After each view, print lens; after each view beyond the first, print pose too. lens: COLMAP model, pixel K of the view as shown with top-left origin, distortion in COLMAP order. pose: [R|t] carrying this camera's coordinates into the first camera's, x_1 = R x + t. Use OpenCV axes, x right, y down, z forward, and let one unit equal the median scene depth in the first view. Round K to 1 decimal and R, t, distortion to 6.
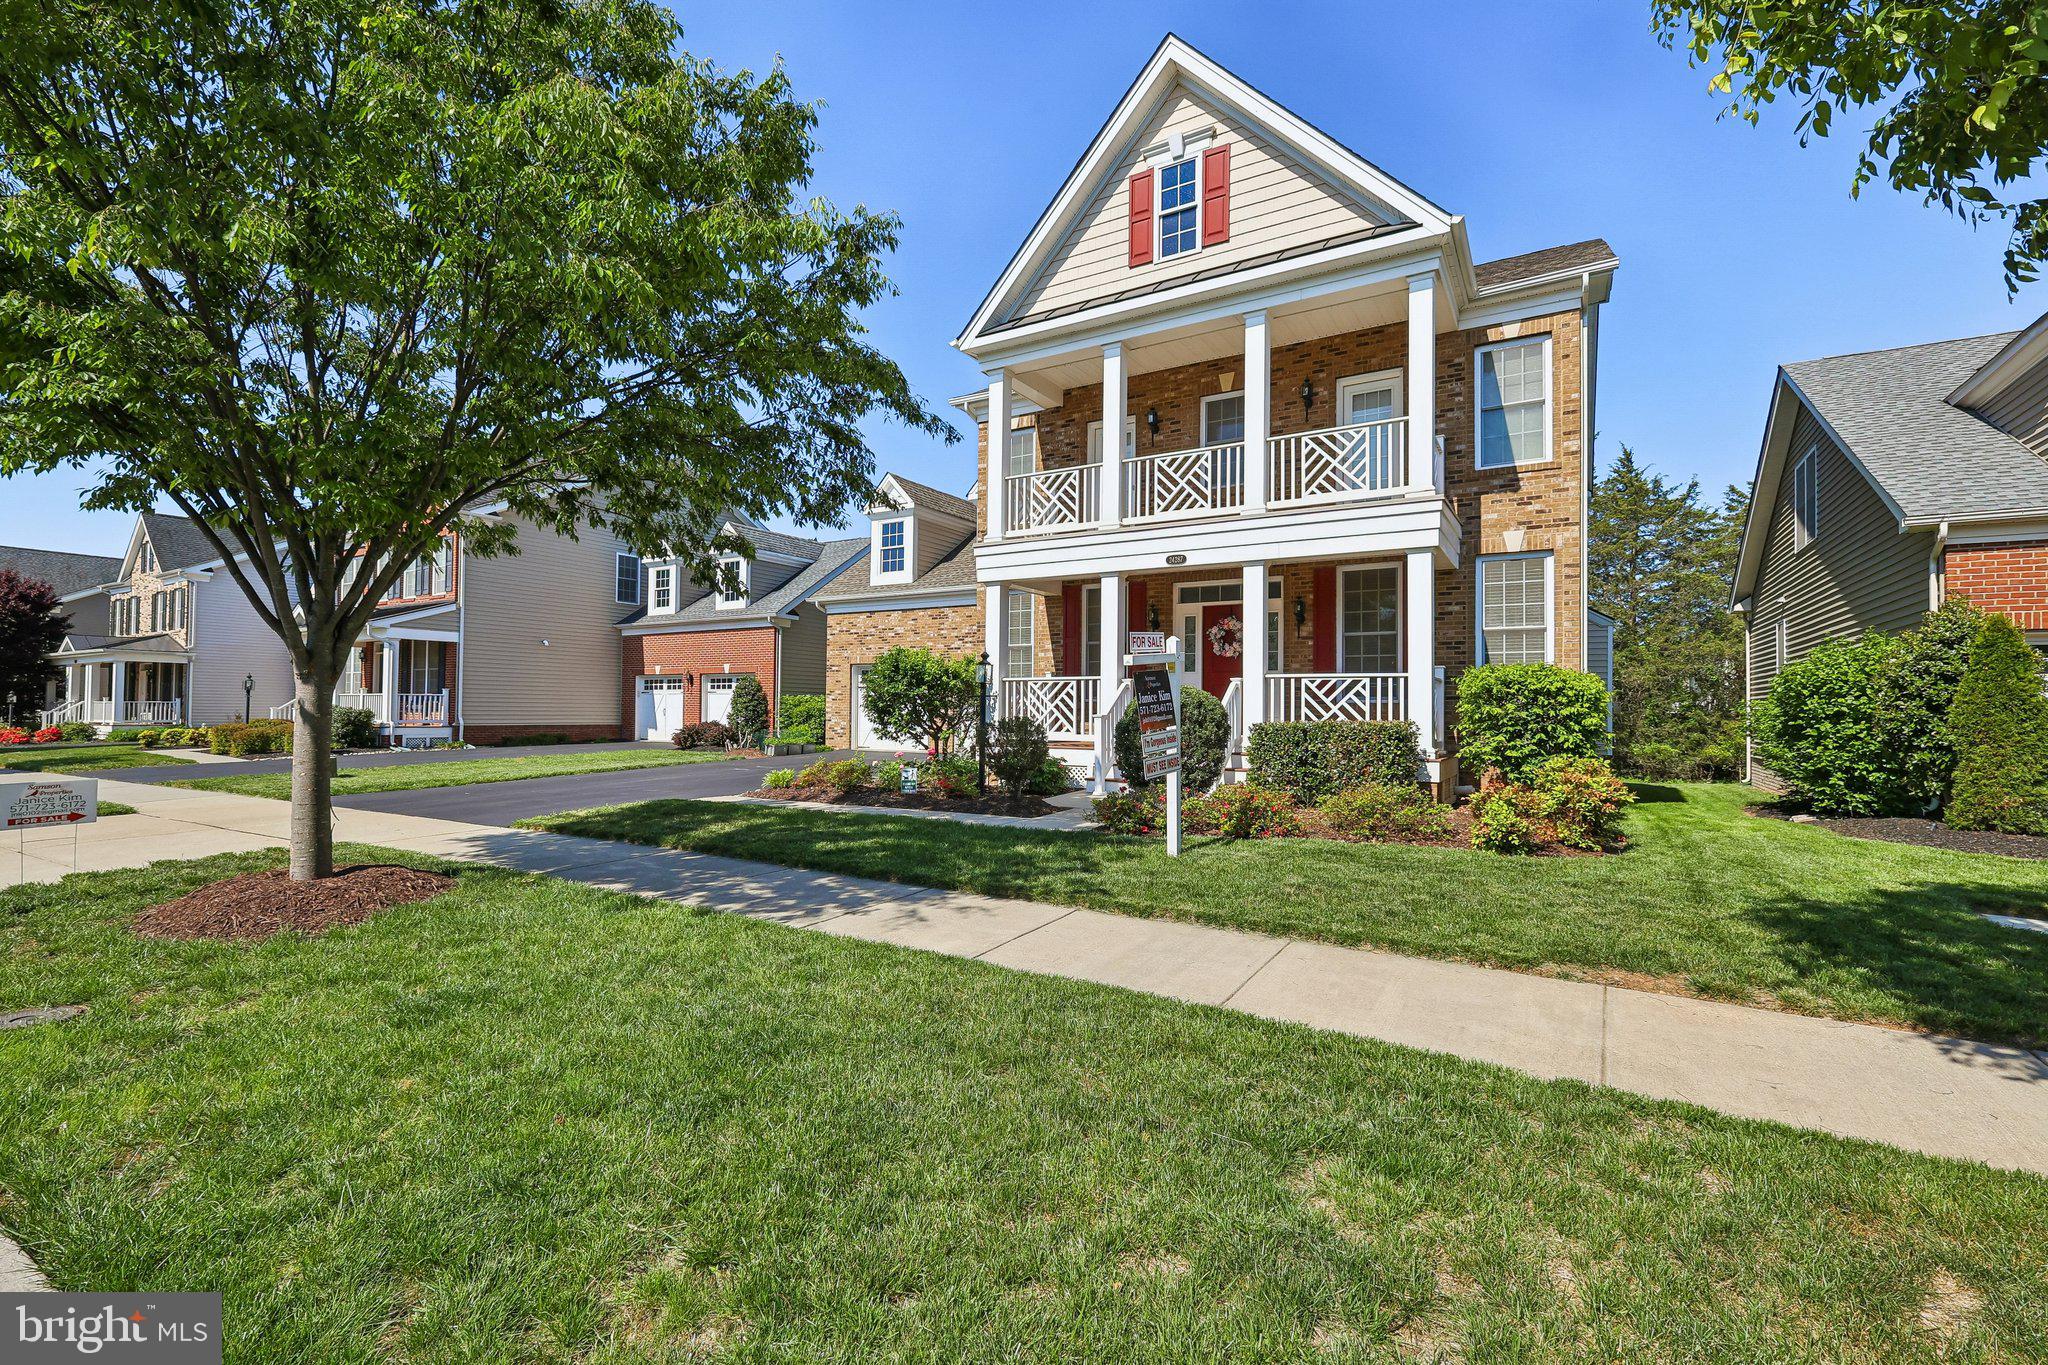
lens RADIAL K [[893.4, 0, 1025.2], [0, 893.4, 688.3], [0, 0, 1]] dist [0.000206, 0.000008]
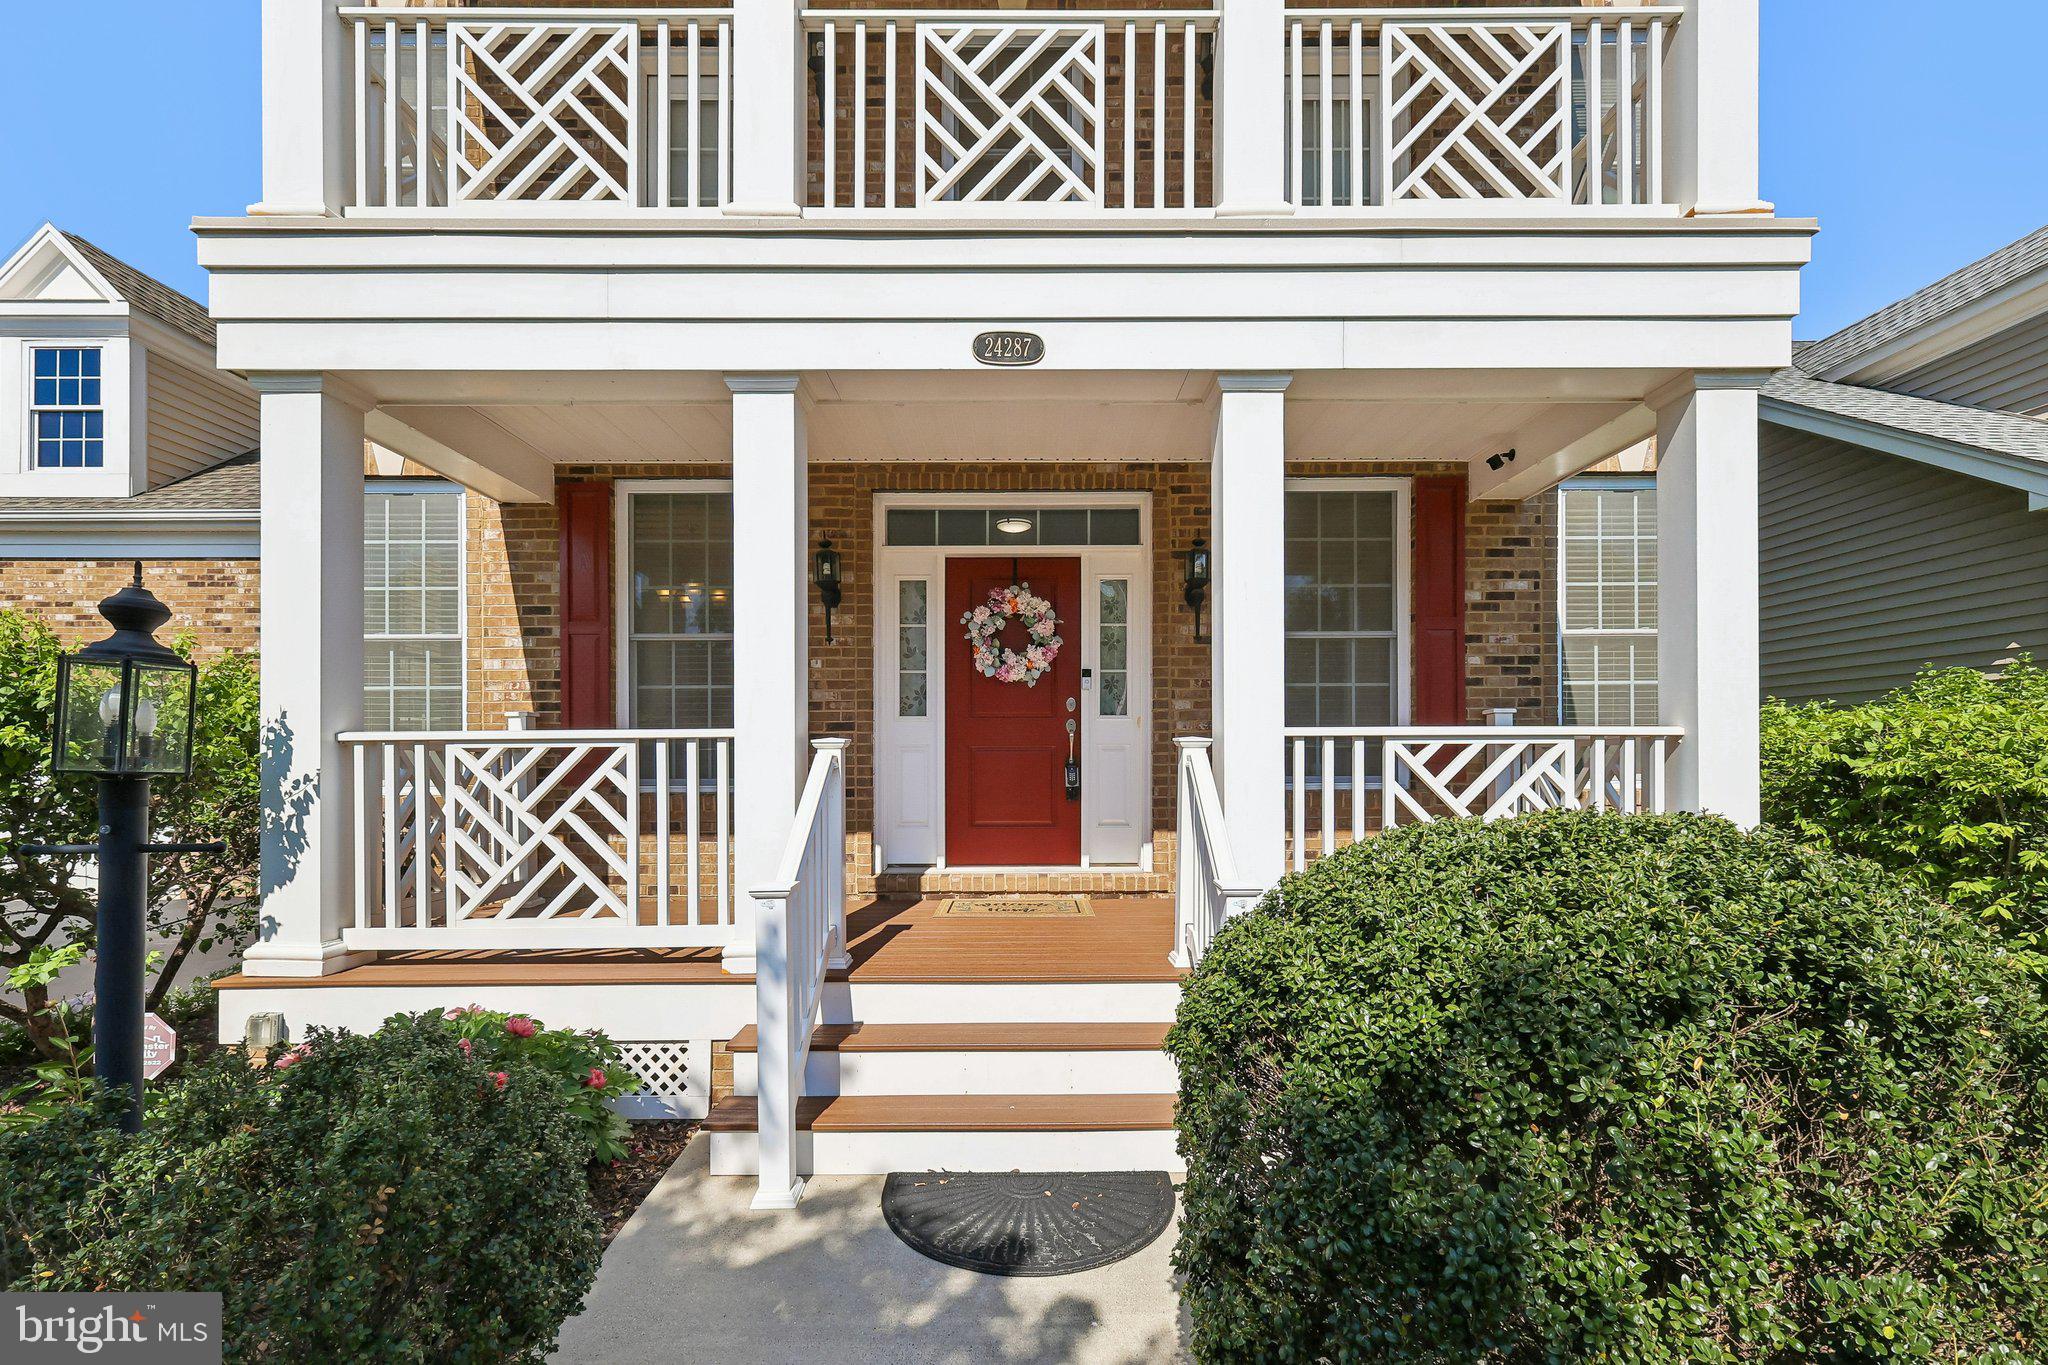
lens RADIAL K [[893.4, 0, 994.4], [0, 893.4, 753.4], [0, 0, 1]] dist [0.000206, 0.000008]
pose [[0.856397, -0.009906, 0.516222, 0.006526], [-0.000638, 0.999795, 0.020243, -0.011485], [-0.516317, -0.017665, 0.856215, 0.720558]]
